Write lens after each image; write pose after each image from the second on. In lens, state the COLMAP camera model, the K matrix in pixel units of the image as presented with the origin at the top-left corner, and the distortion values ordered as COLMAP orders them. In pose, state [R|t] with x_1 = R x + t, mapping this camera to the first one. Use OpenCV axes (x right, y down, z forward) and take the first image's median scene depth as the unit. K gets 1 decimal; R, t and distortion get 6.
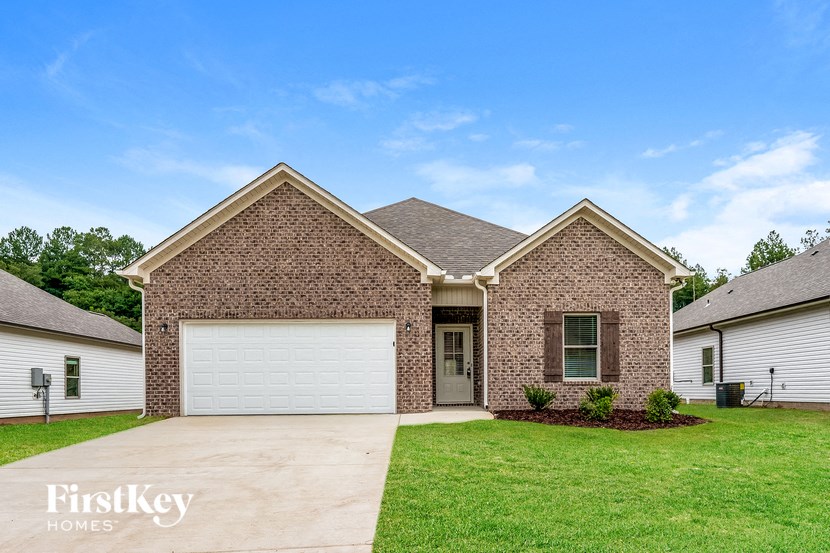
lens RADIAL K [[343.0, 0, 413.3], [0, 343.0, 274.6], [0, 0, 1]] dist [-0.000495, 0.000058]
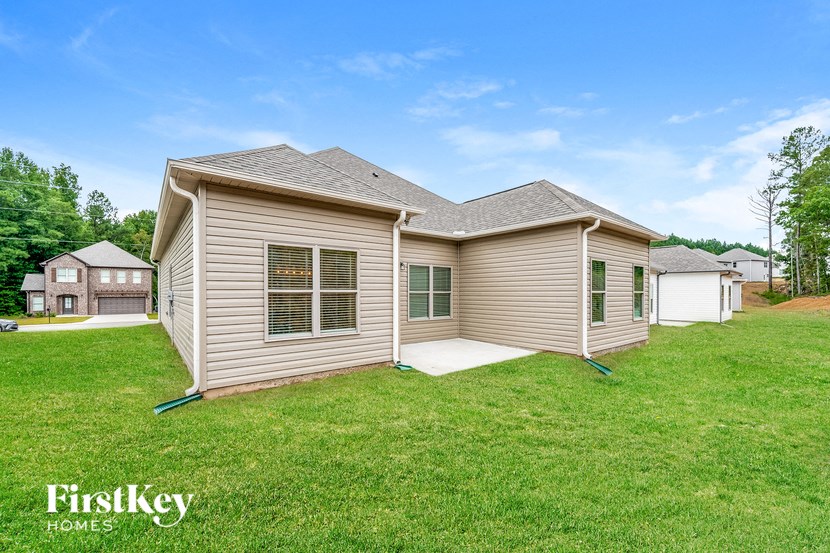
lens RADIAL K [[343.0, 0, 438.4], [0, 343.0, 293.5], [0, 0, 1]] dist [-0.000495, 0.000058]
pose [[0.999993, -0.003790, -0.000362, -0.001879], [0.003791, 0.999991, 0.002003, 0.145236], [0.000354, -0.002005, 0.999998, -0.001631]]
